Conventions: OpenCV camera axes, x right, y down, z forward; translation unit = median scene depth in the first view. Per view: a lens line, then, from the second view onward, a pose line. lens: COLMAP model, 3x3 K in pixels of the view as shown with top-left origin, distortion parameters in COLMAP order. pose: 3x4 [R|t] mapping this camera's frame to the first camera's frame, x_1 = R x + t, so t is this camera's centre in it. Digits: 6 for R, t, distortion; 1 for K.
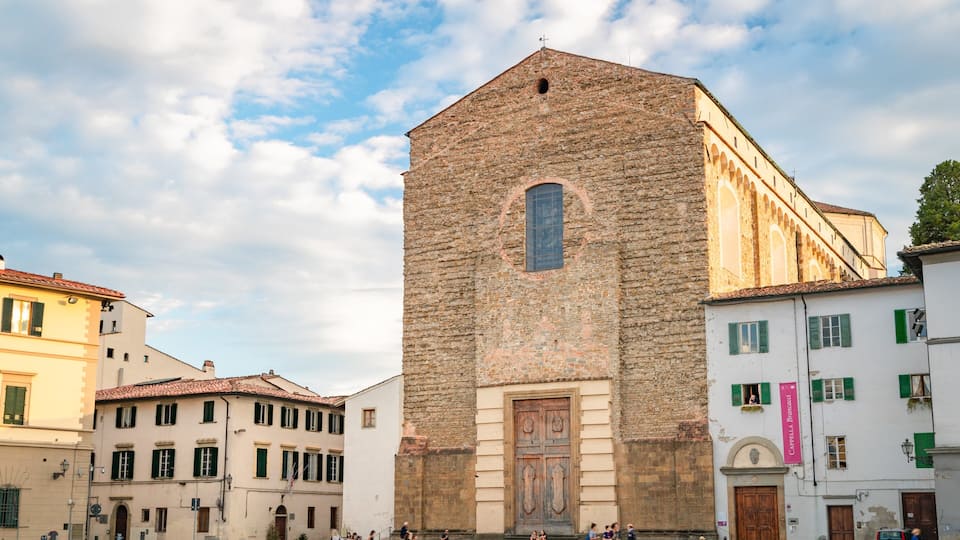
lens RADIAL K [[1185.8, 0, 480.0], [0, 1185.8, 270.0], [0, 0, 1]] dist [0.008104, 0.013901]
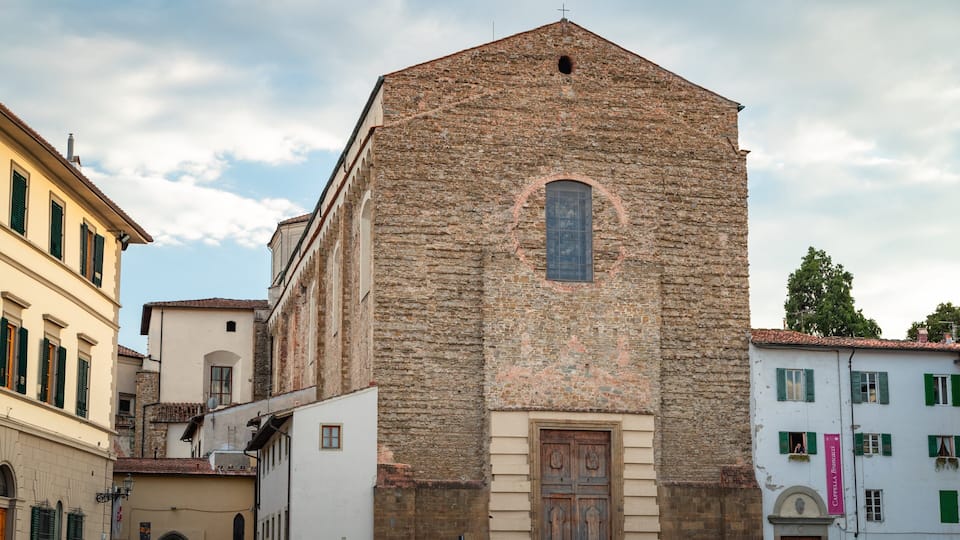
lens RADIAL K [[1652.2, 0, 480.0], [0, 1652.2, 270.0], [0, 0, 1]] dist [0.024582, 0.043172]
pose [[0.717433, 0.134172, 0.683584, -0.822014], [-0.142461, 0.988797, -0.044563, 0.055406], [-0.681905, -0.065414, 0.728510, 0.171905]]
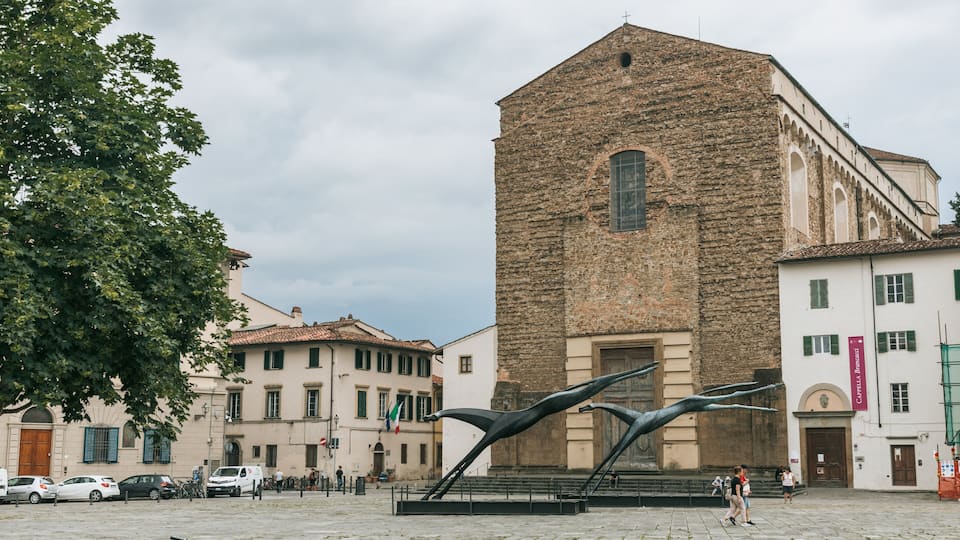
lens RADIAL K [[1204.3, 0, 479.0], [0, 1204.3, 252.3], [0, 0, 1]] dist [0.021178, 0.004547]
pose [[0.999584, -0.003392, -0.028625, -0.052302], [0.004599, 0.999097, 0.042235, -0.027686], [0.028456, -0.042349, 0.998698, -0.116569]]
